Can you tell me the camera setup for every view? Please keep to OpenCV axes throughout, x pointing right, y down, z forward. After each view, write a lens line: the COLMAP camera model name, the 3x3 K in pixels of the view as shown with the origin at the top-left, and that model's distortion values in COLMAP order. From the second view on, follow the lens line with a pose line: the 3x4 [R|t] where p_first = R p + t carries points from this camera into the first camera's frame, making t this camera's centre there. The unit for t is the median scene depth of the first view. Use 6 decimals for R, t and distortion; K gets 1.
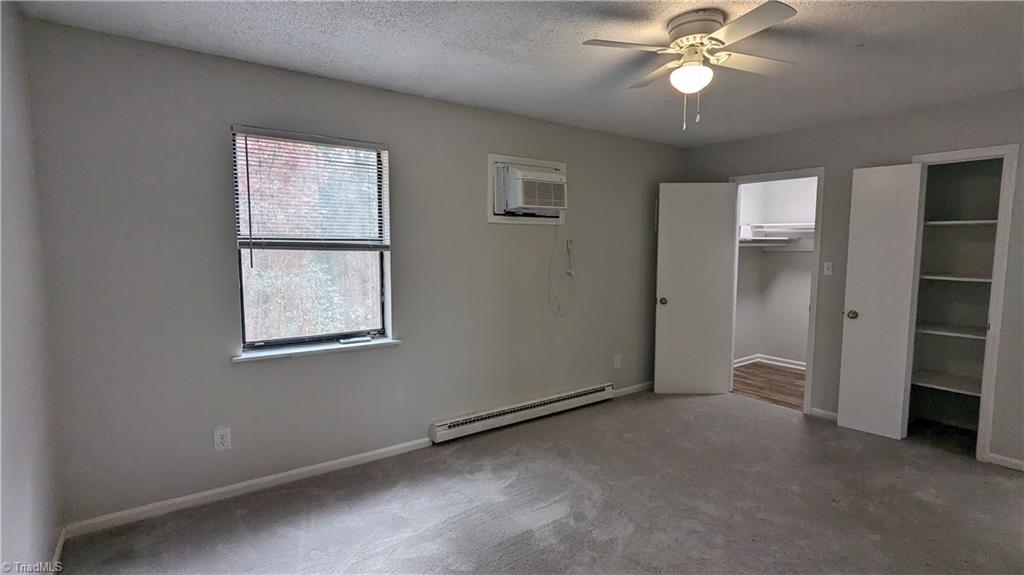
lens RADIAL K [[482.1, 0, 510.2], [0, 482.1, 290.6], [0, 0, 1]] dist [0.000889, -0.000358]
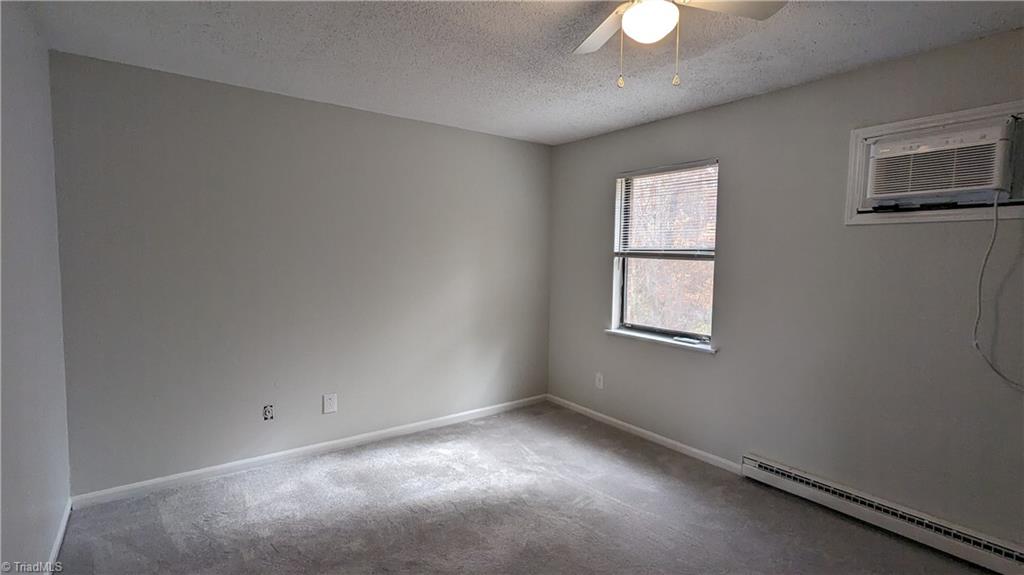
lens RADIAL K [[483.5, 0, 511.0], [0, 483.5, 288.8], [0, 0, 1]] dist [-0.000271, 0.000669]
pose [[0.020475, 0.066668, -0.997565, 0.747659], [-0.105401, 0.992358, 0.064157, -0.042382], [0.994219, 0.103831, 0.027346, 0.534149]]
